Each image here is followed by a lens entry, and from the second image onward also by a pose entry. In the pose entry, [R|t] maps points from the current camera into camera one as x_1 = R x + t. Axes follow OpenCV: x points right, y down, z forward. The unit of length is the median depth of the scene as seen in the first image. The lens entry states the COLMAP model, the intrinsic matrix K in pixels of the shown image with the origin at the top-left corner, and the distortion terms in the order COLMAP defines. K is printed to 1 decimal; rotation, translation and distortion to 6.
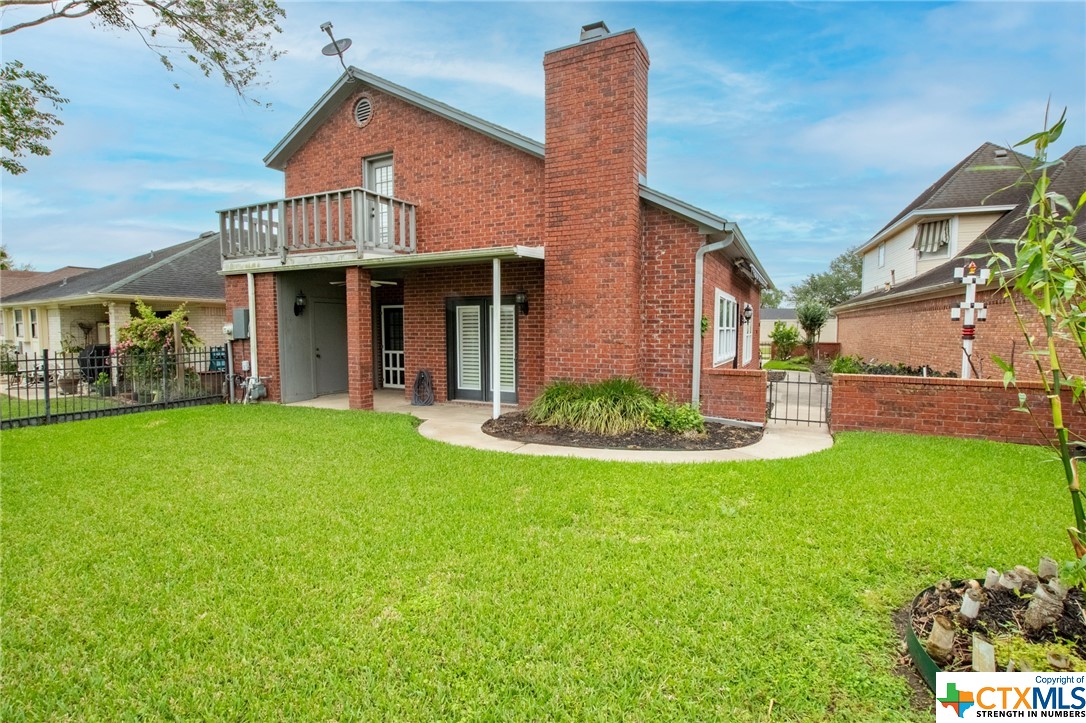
lens RADIAL K [[496.6, 0, 562.3], [0, 496.6, 363.6], [0, 0, 1]] dist [-0.022416, -0.000031]
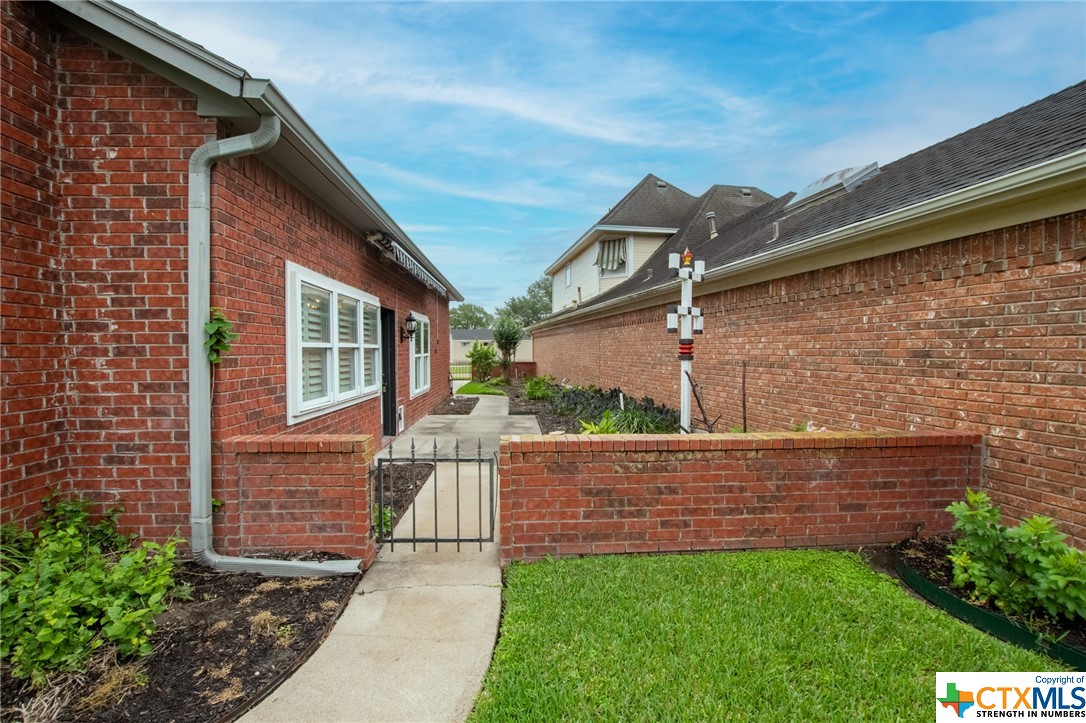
lens RADIAL K [[475.0, 0, 546.8], [0, 475.0, 360.3], [0, 0, 1]] dist [0.000008, 0.000079]
pose [[0.863357, -0.014290, 0.504391, 0.277902], [0.037629, 0.998639, -0.036117, -0.027991], [-0.503188, 0.050162, 0.862720, 0.449237]]
